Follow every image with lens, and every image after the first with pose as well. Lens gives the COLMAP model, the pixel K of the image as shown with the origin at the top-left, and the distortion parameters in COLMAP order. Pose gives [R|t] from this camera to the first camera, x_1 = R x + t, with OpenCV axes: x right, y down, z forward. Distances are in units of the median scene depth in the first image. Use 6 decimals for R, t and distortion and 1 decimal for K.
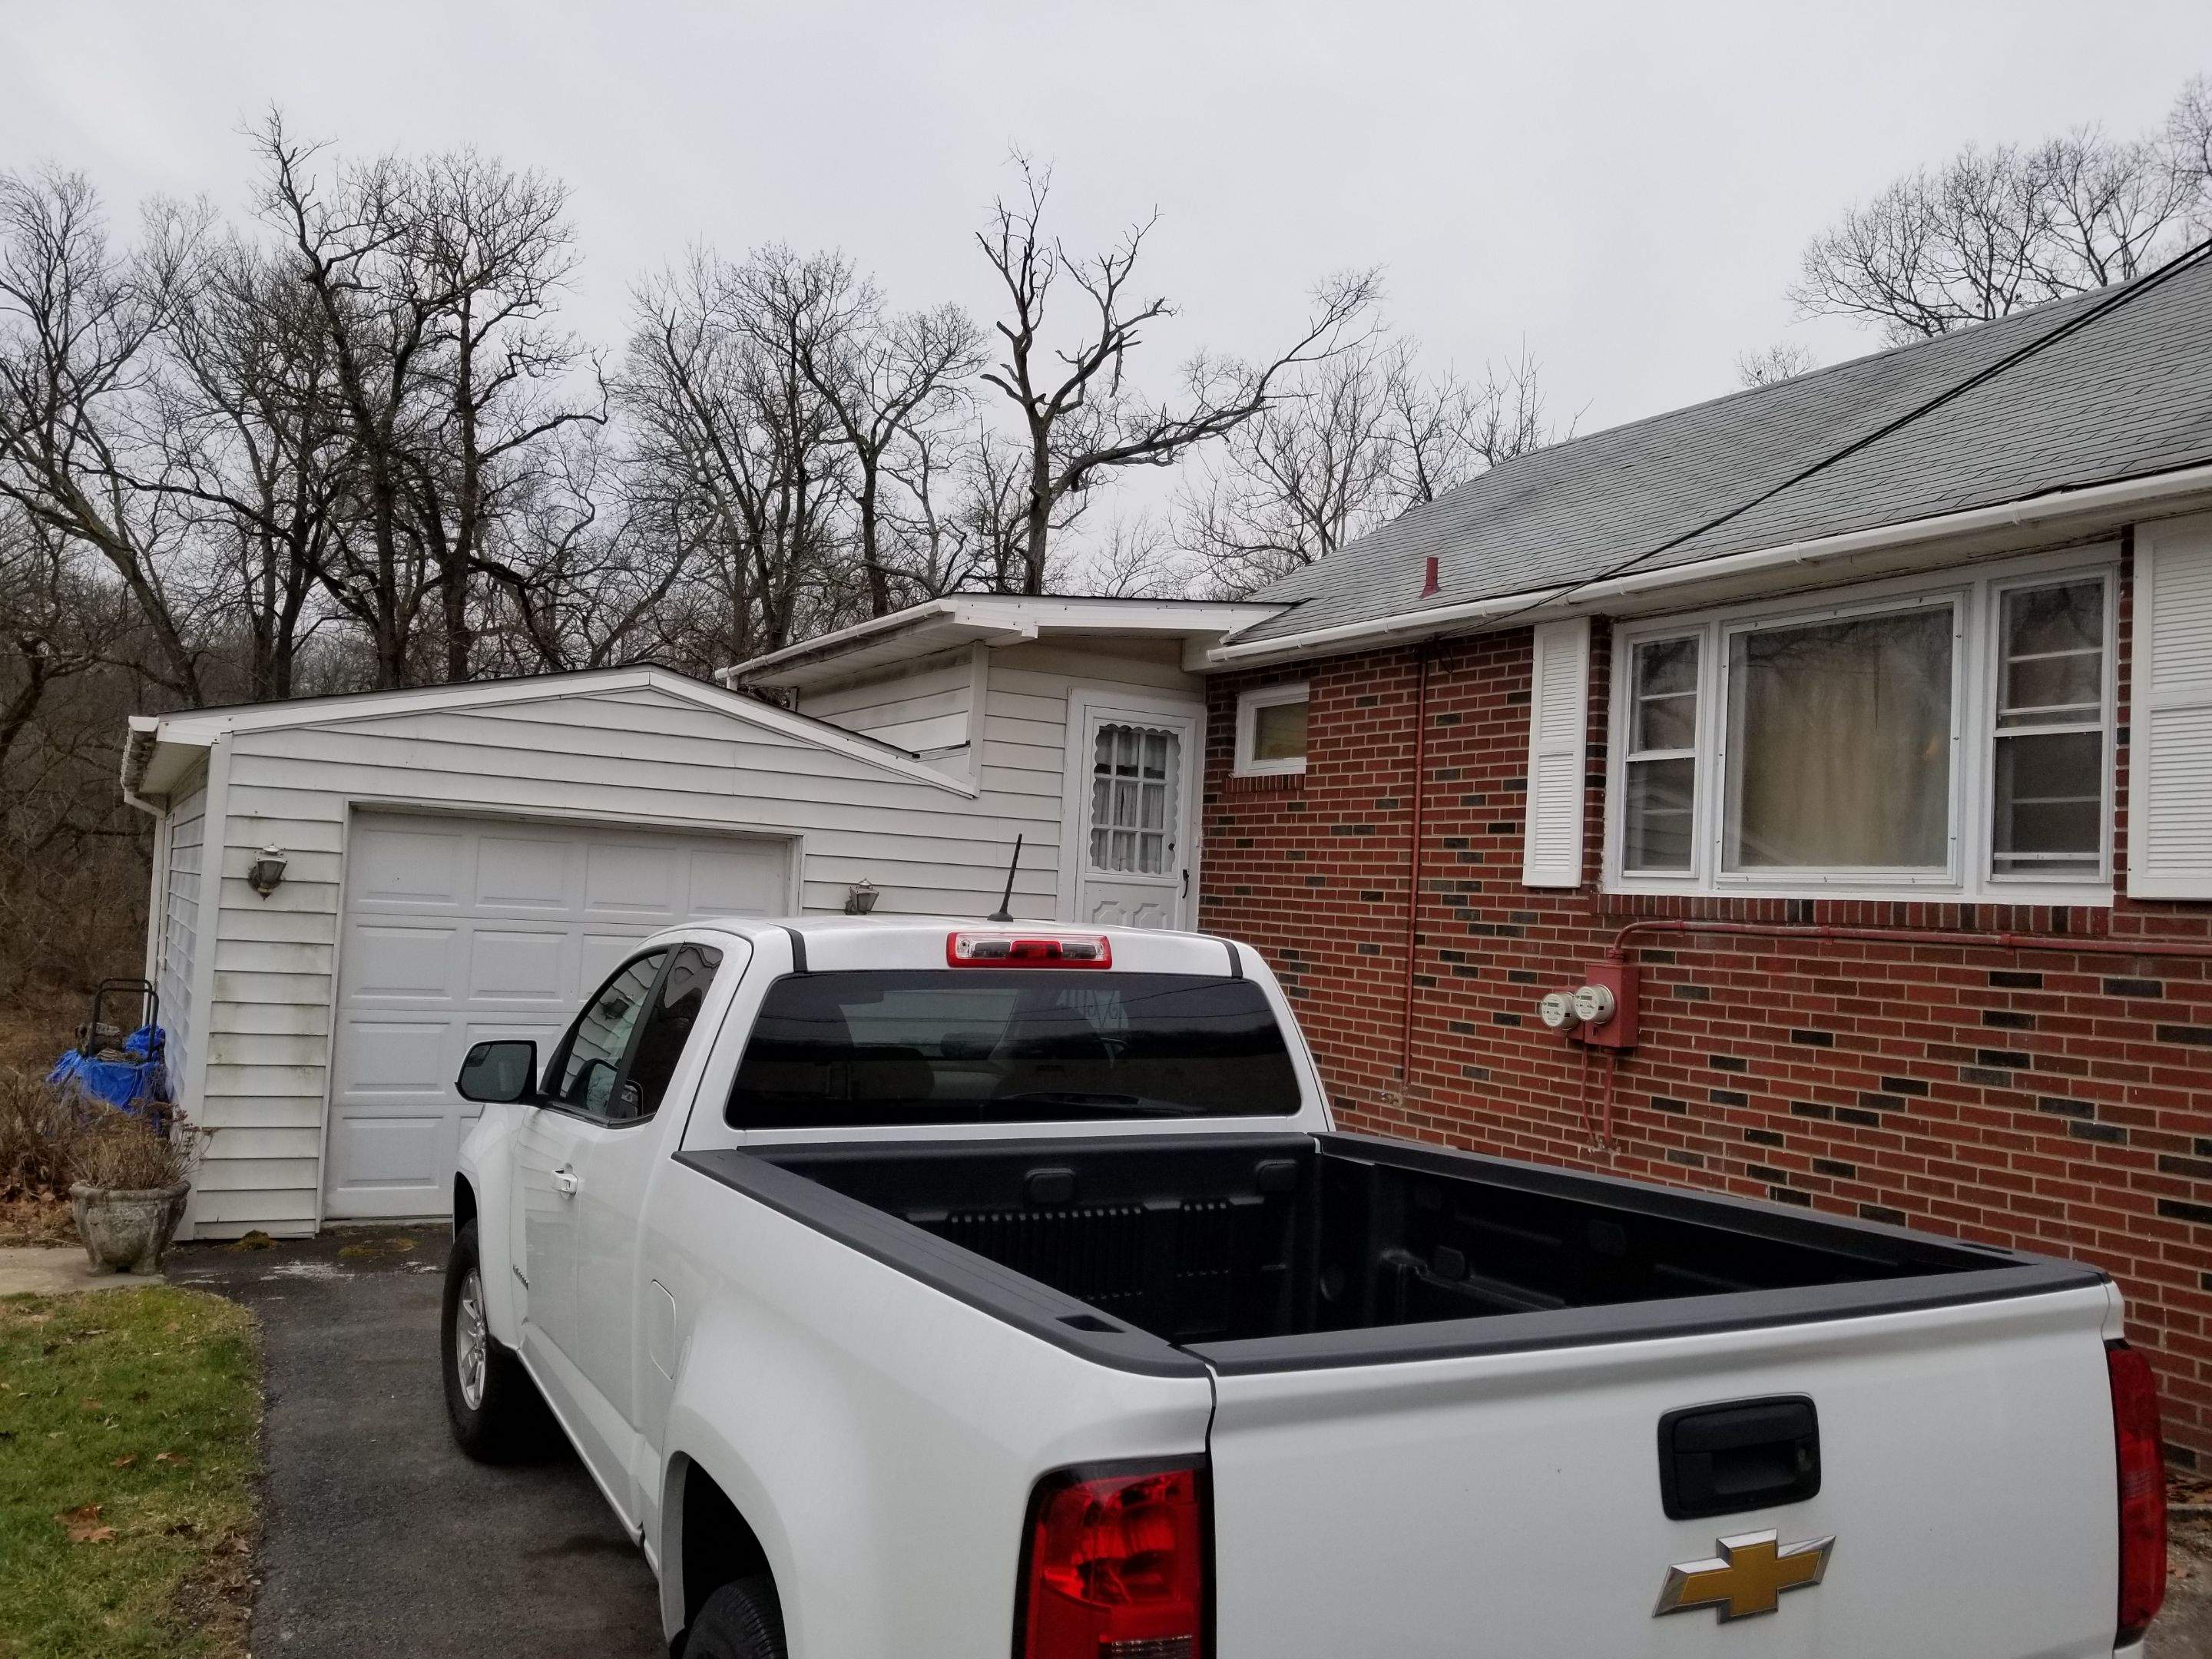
lens RADIAL K [[1731.2, 0, 1106.0], [0, 1731.2, 829.5], [0, 0, 1]] dist [-0.004132, 0.010679]
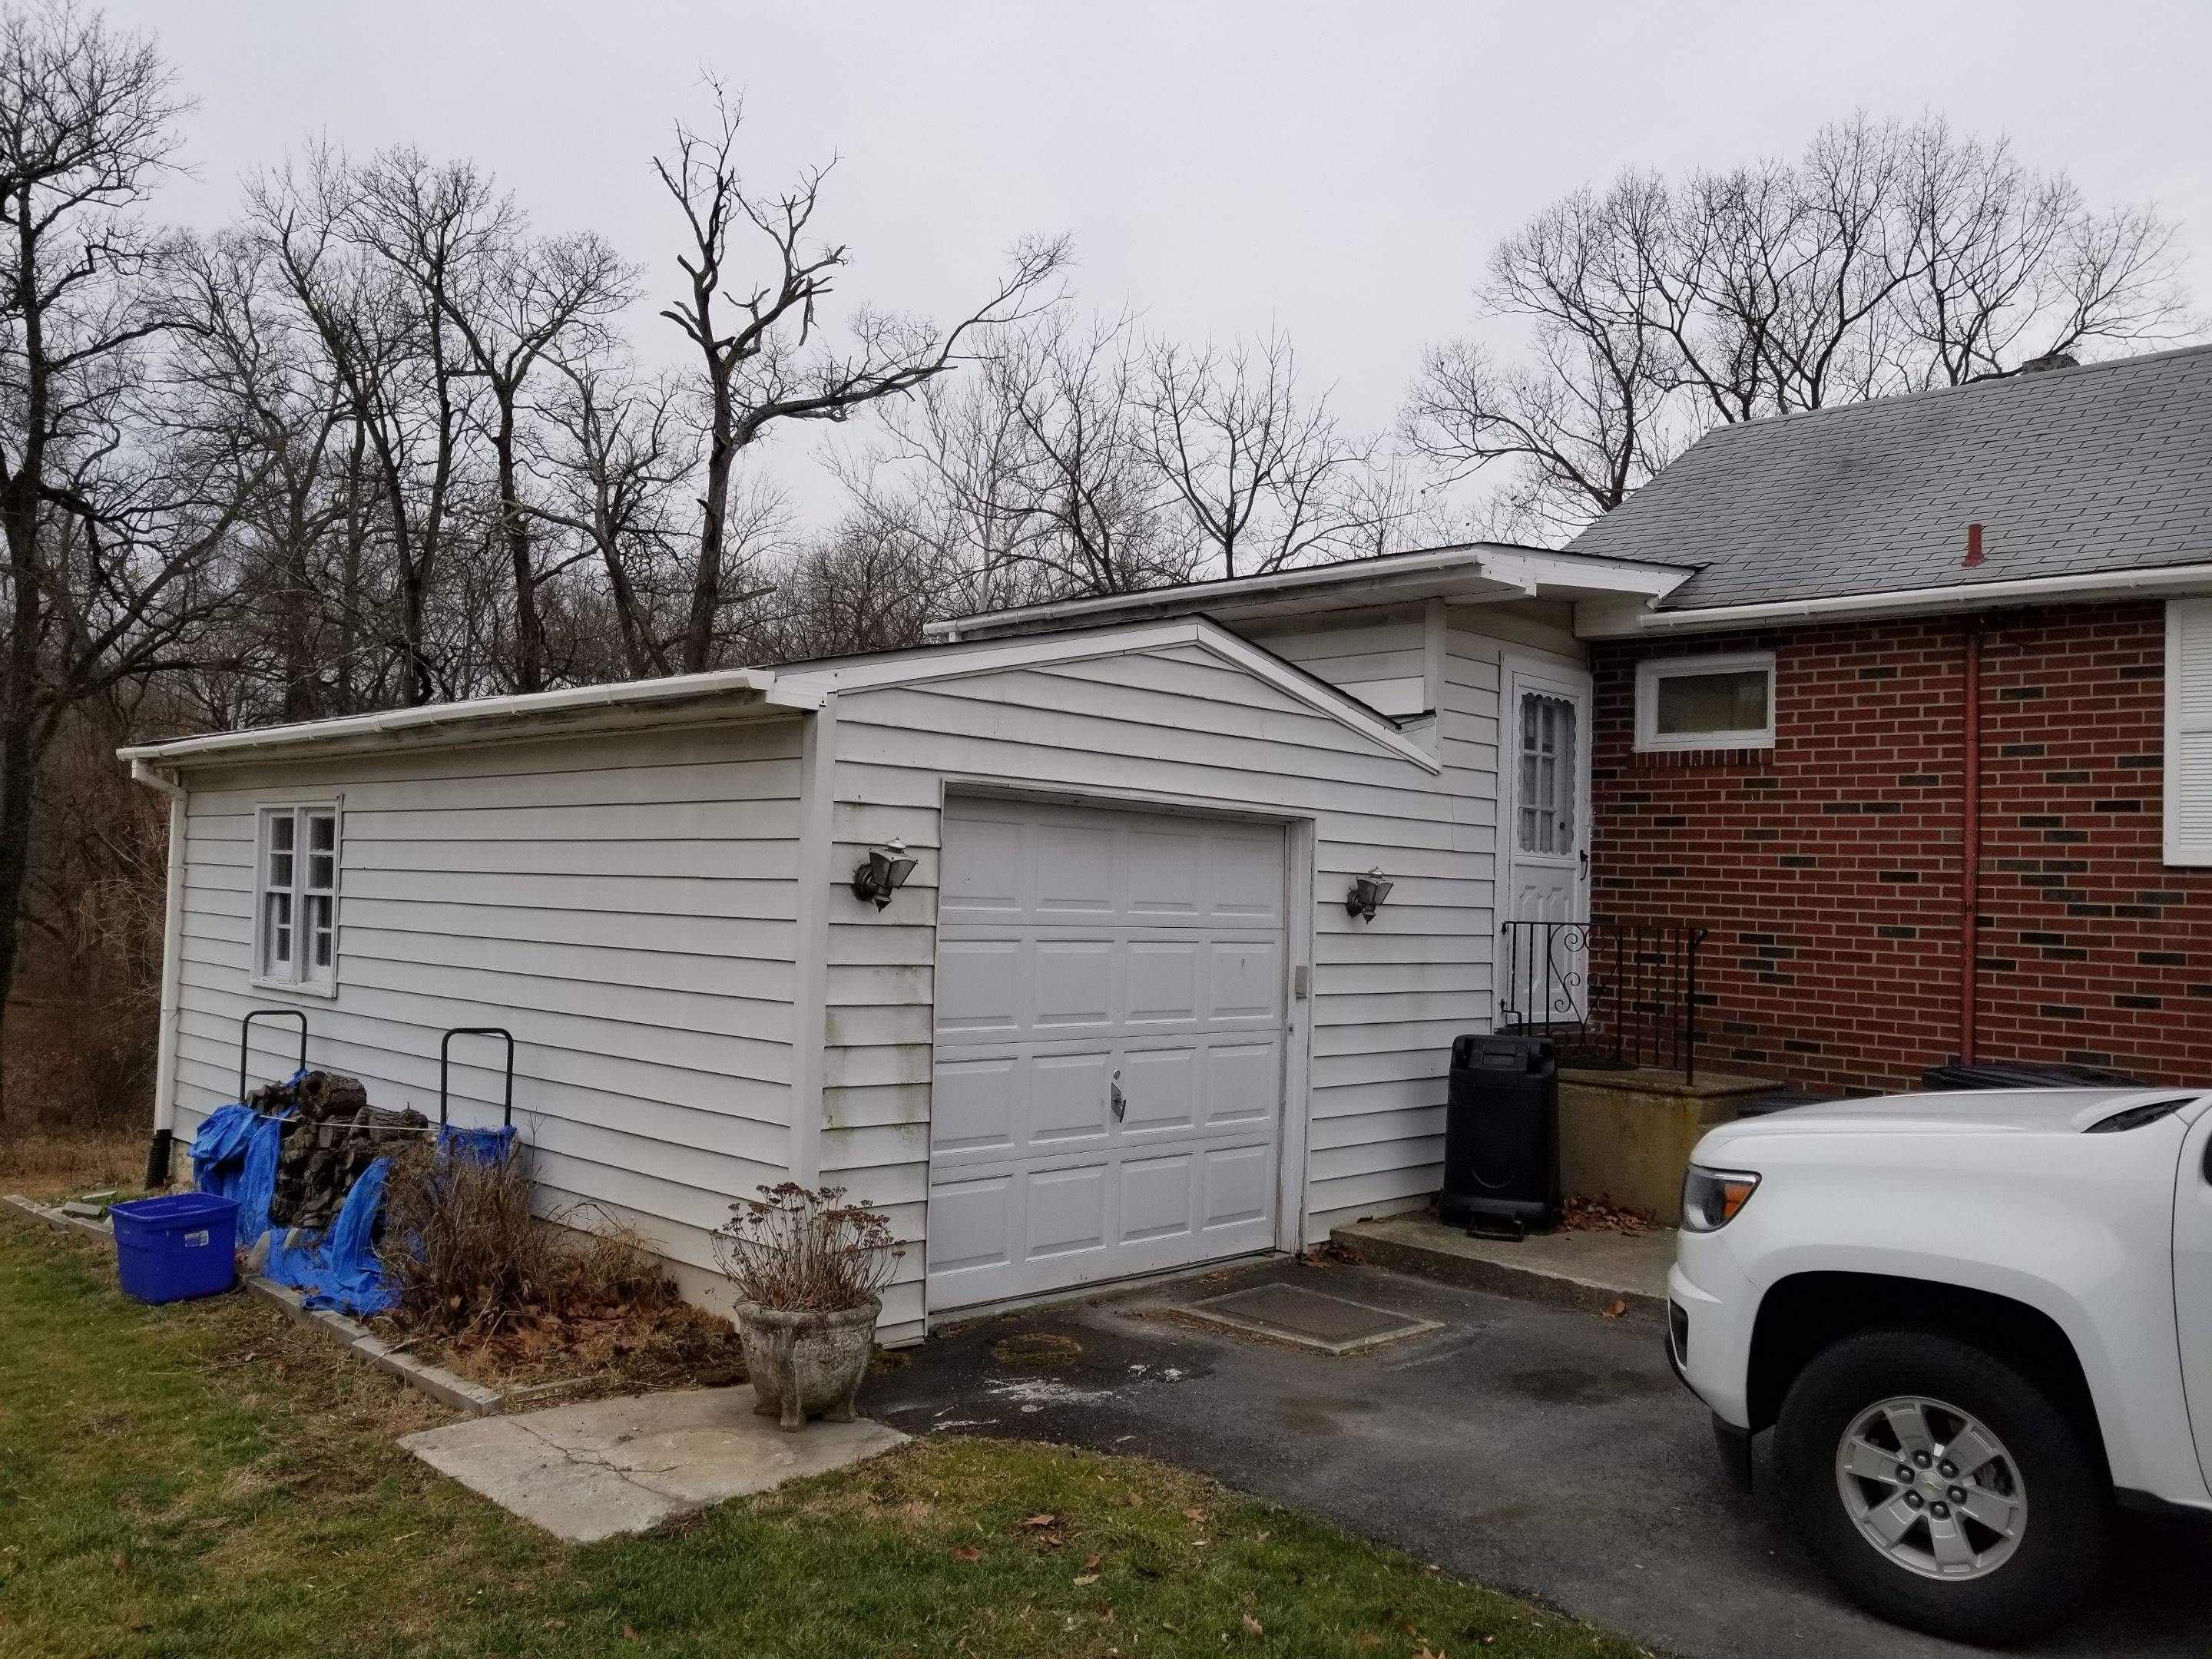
lens RADIAL K [[1717.1, 0, 1106.0], [0, 1717.1, 829.5], [0, 0, 1]] dist [-0.000317, -0.011496]
pose [[0.957660, -0.010195, 0.287721, -0.113412], [0.004850, 0.999802, 0.019282, -0.001718], [-0.287860, -0.017071, 0.957520, 0.046086]]
